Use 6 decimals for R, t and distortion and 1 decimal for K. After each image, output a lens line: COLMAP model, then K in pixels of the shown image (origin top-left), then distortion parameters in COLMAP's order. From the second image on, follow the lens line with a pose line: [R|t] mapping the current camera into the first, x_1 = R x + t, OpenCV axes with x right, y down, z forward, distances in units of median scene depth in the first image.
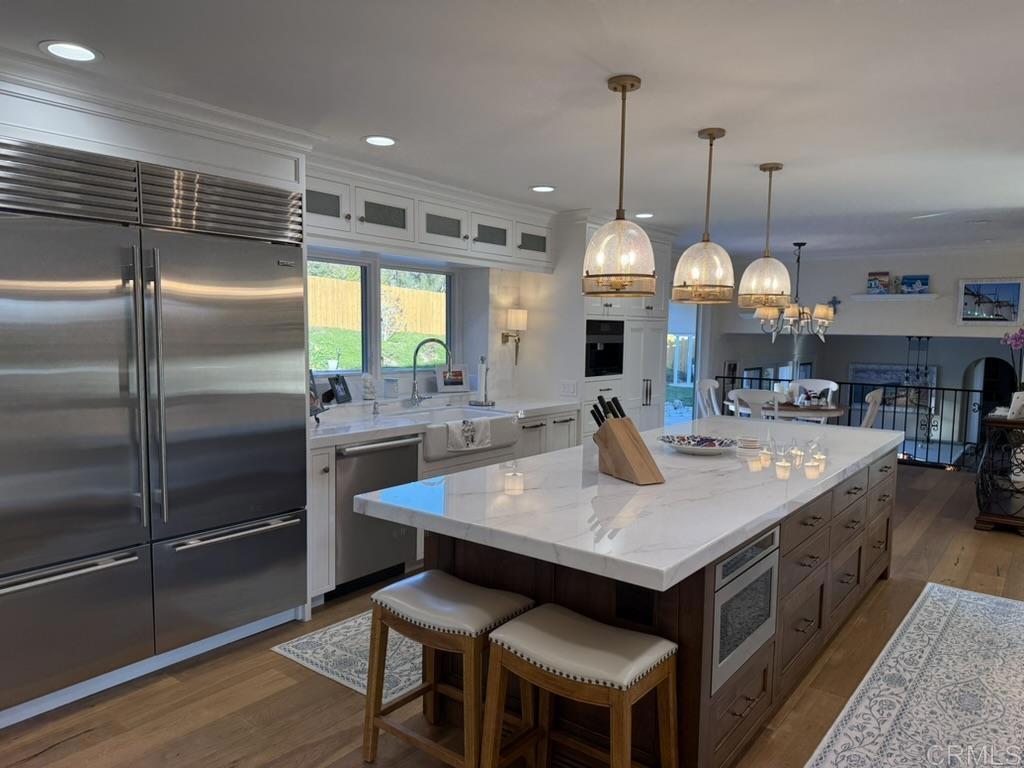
lens RADIAL K [[721.5, 0, 511.5], [0, 721.5, 392.1], [0, 0, 1]] dist [0.005627, 0.002401]
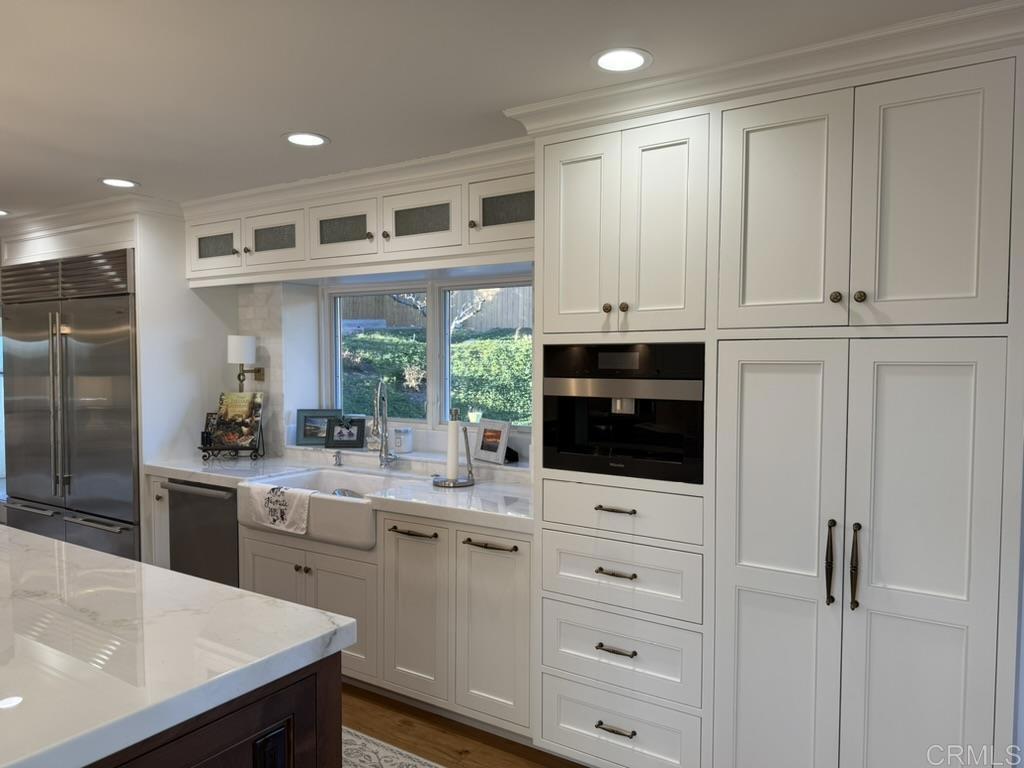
lens RADIAL K [[721.5, 0, 510.1], [0, 721.5, 378.6], [0, 0, 1]] dist [0.005627, 0.002401]
pose [[0.078271, 0.025227, -0.996613, 0.554756], [-0.076786, 0.996863, 0.019203, -0.084764], [0.993971, 0.075023, 0.079962, 0.927191]]
